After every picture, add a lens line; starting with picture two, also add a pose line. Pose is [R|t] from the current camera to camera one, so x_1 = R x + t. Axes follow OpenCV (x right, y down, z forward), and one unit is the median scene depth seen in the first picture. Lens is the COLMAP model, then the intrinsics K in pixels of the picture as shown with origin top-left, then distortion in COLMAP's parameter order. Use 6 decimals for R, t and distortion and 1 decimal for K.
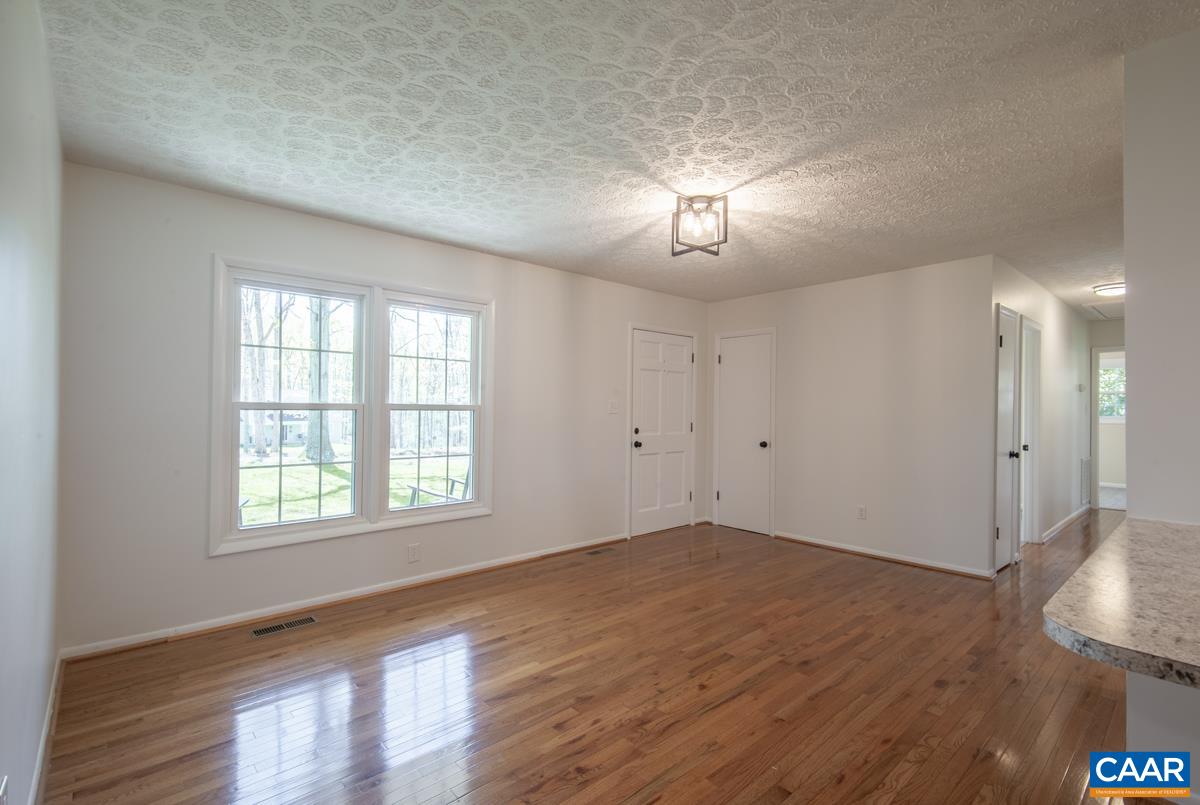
lens RADIAL K [[548.5, 0, 600.0], [0, 548.5, 402.5], [0, 0, 1]] dist [0.001013, -0.000338]
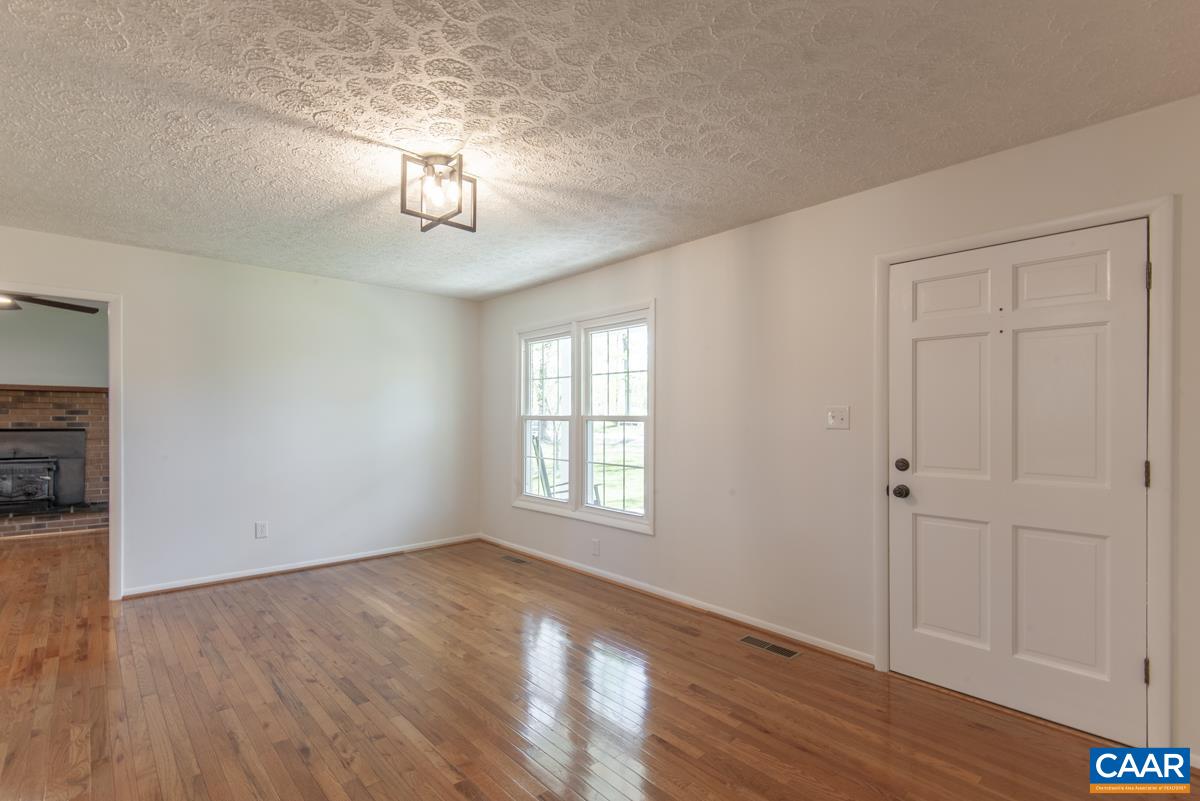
lens RADIAL K [[571.2, 0, 598.2], [0, 571.2, 414.8], [0, 0, 1]] dist [0.003635, -0.000014]
pose [[-0.013564, -0.008502, -0.999872, 0.928720], [0.008294, 0.999928, -0.008615, 0.012374], [0.999874, -0.008410, -0.013492, 1.132192]]
